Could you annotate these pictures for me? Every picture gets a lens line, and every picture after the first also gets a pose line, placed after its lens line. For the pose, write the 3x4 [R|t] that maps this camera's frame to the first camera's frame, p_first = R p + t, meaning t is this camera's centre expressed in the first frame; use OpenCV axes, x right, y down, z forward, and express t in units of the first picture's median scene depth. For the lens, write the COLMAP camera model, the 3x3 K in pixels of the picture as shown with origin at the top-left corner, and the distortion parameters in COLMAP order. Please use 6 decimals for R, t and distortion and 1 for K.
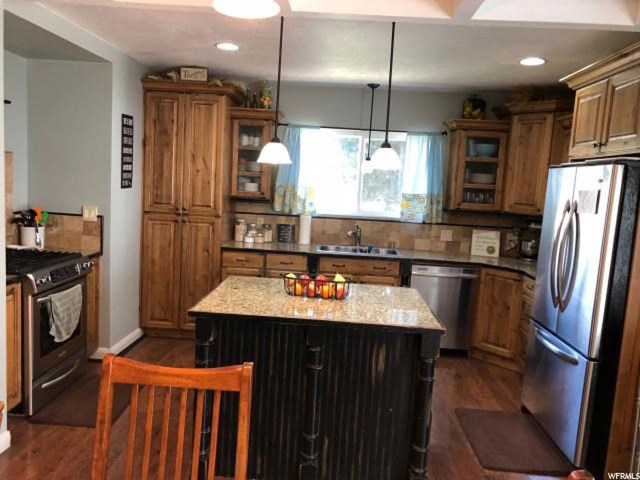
lens RADIAL K [[528.8, 0, 320.0], [0, 528.8, 240.0], [0, 0, 1]] dist [0.091336, -0.133172]
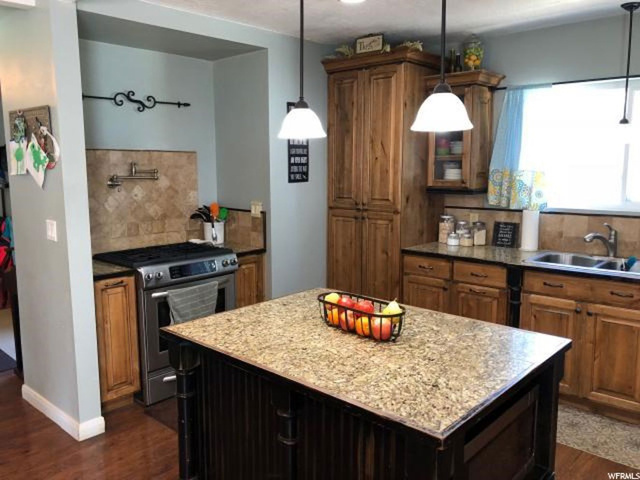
lens RADIAL K [[528.8, 0, 320.0], [0, 528.8, 240.0], [0, 0, 1]] dist [0.091336, -0.133172]
pose [[0.765752, 0.033989, -0.642238, 0.243956], [-0.028217, 0.999416, 0.019249, -0.013176], [0.642517, 0.003382, 0.766264, 0.284782]]
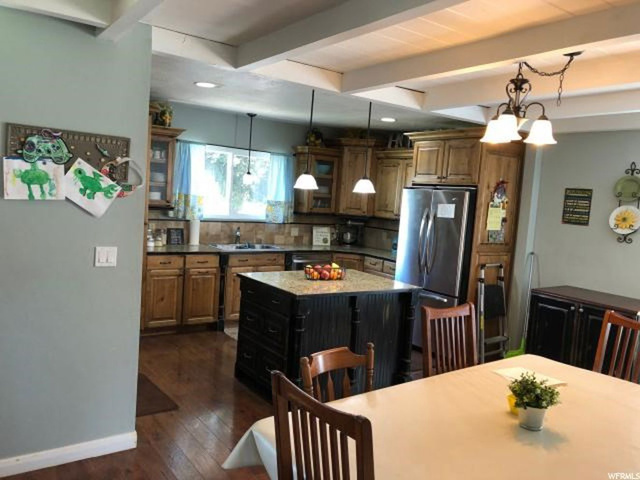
lens RADIAL K [[528.8, 0, 320.0], [0, 528.8, 240.0], [0, 0, 1]] dist [0.091336, -0.133172]
pose [[0.794078, -0.055221, 0.605303, -0.565229], [0.044420, 0.998474, 0.032816, -0.031514], [-0.606191, 0.000829, 0.795319, -0.093505]]
